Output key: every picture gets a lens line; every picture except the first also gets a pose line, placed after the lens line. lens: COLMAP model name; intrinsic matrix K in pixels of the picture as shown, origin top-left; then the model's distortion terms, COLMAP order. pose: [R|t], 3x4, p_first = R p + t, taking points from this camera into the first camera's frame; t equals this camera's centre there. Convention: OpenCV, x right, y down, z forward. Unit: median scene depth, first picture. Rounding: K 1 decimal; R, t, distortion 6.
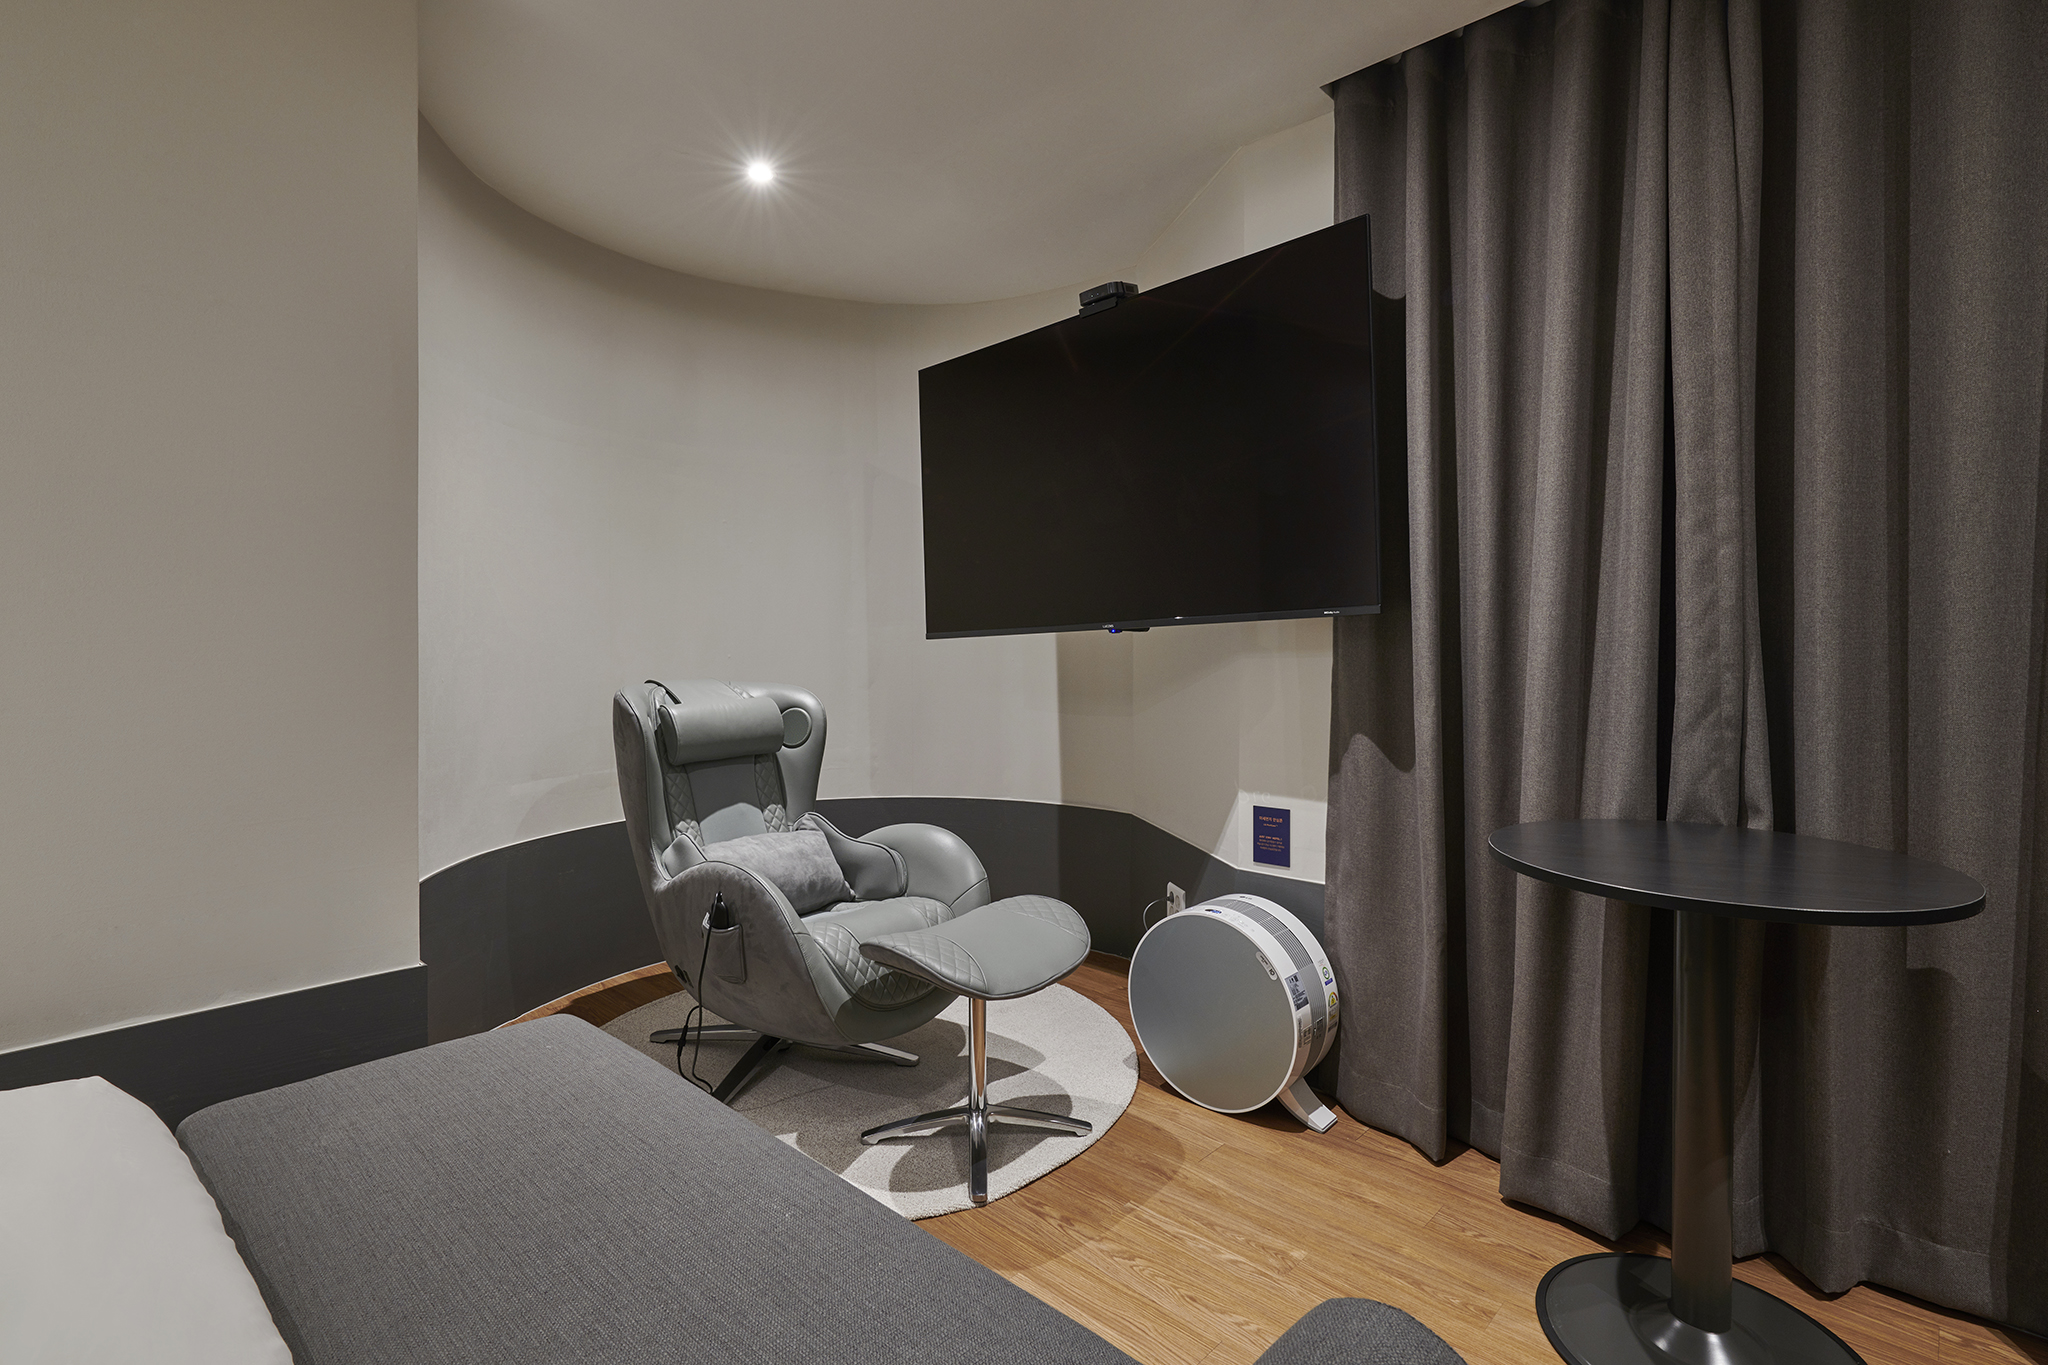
lens RADIAL K [[963.8, 0, 1097.2], [0, 963.8, 644.1], [0, 0, 1]] dist [-0.001686, -0.000635]
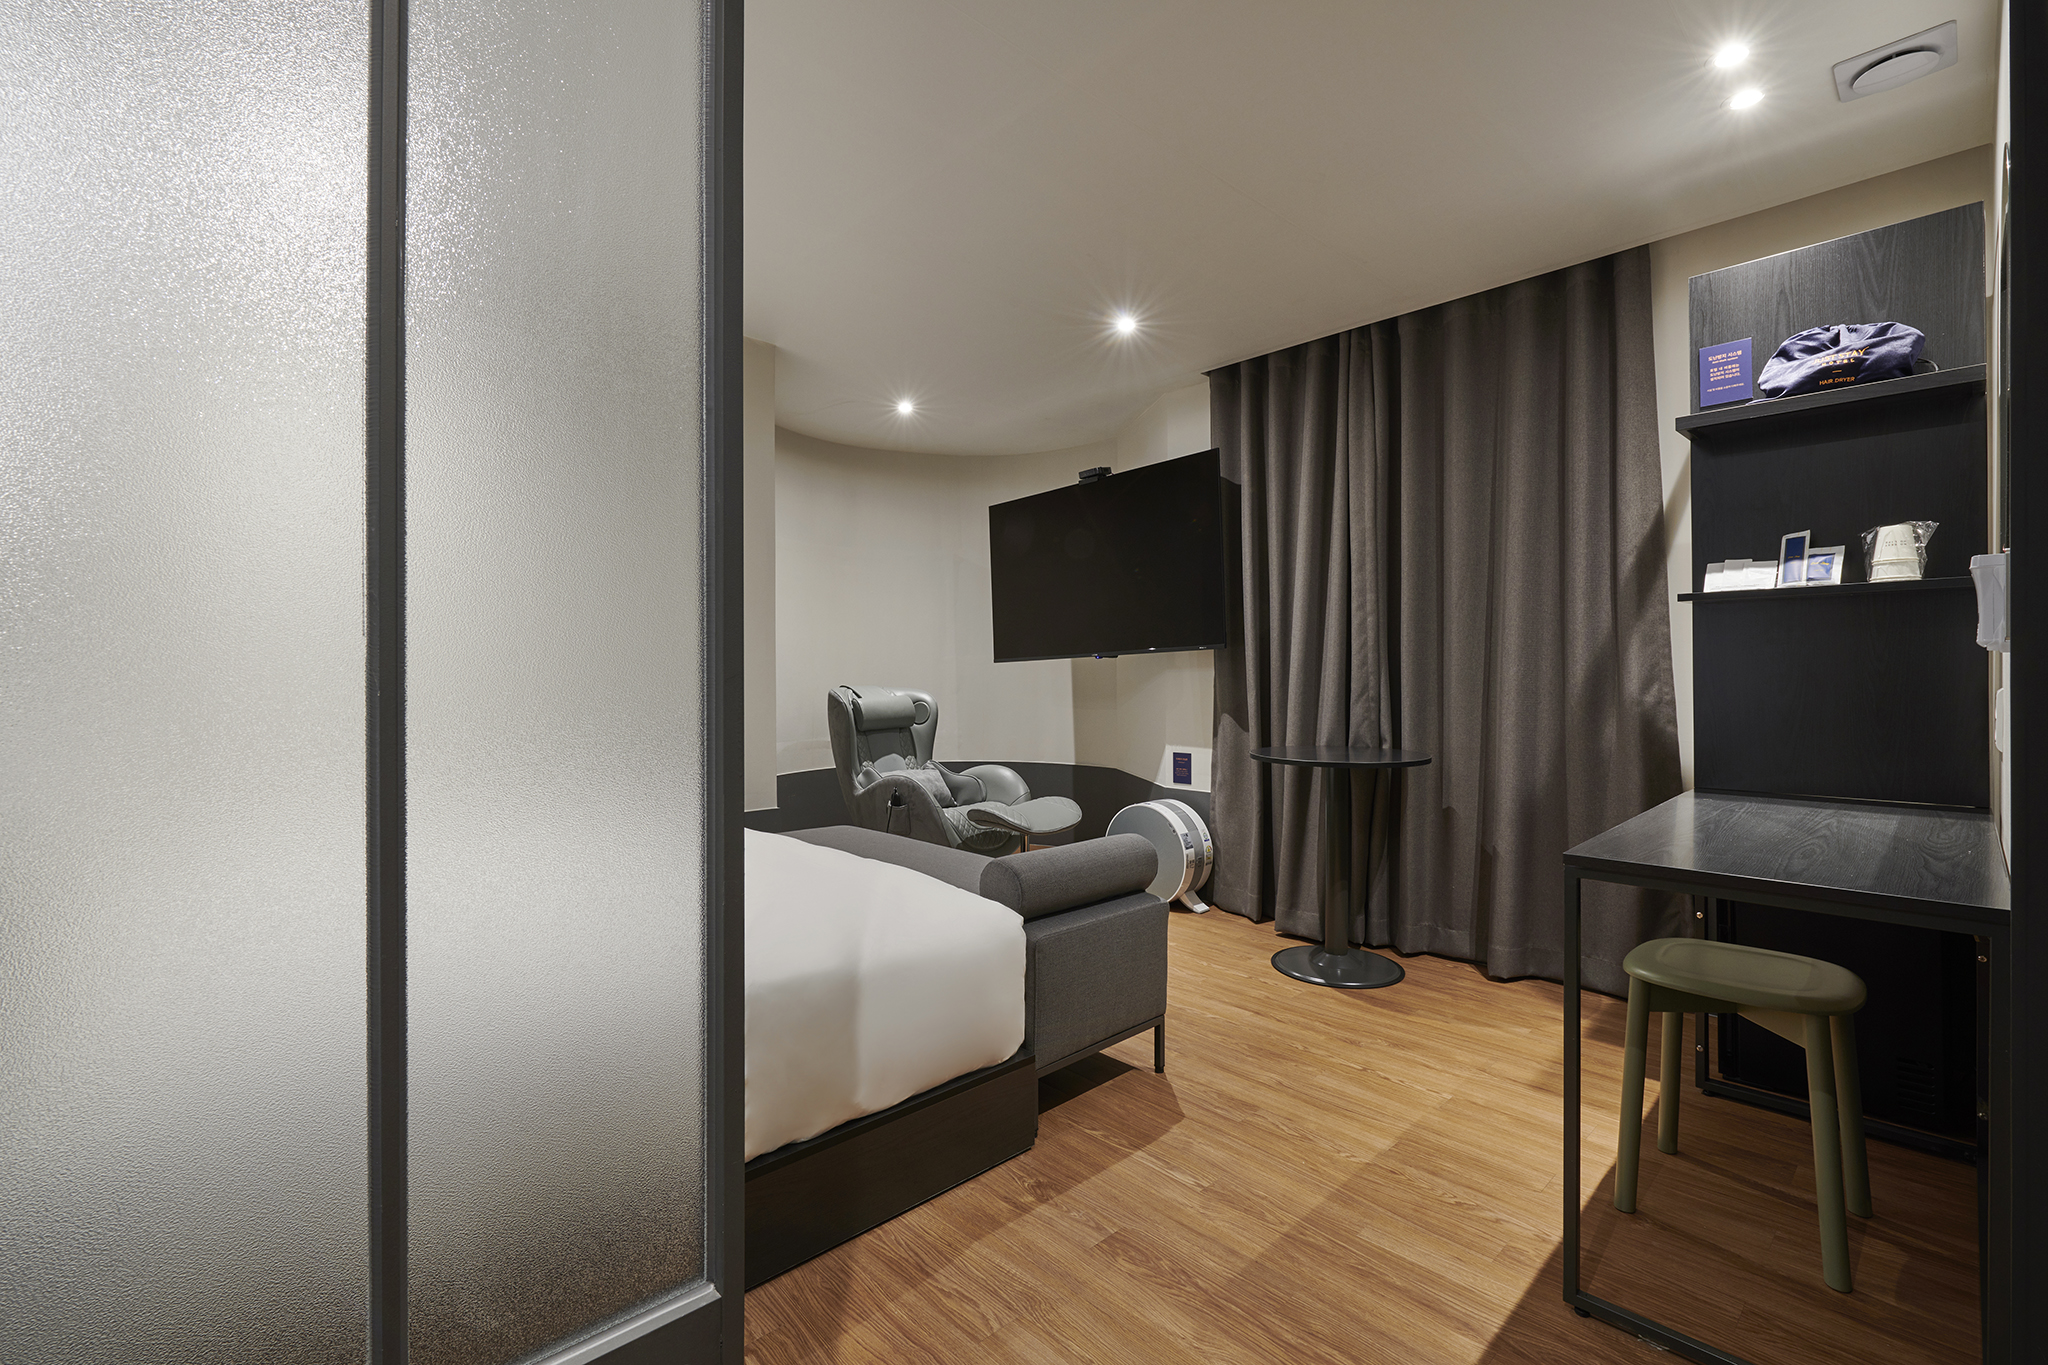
lens RADIAL K [[860.7, 0, 1027.1], [0, 860.7, 675.1], [0, 0, 1]] dist [-0.001300, -0.000527]
pose [[0.993093, -0.001812, -0.117314, 0.086278], [0.002776, 0.999964, 0.008050, 0.007770], [0.117295, -0.008320, 0.993062, -0.732533]]
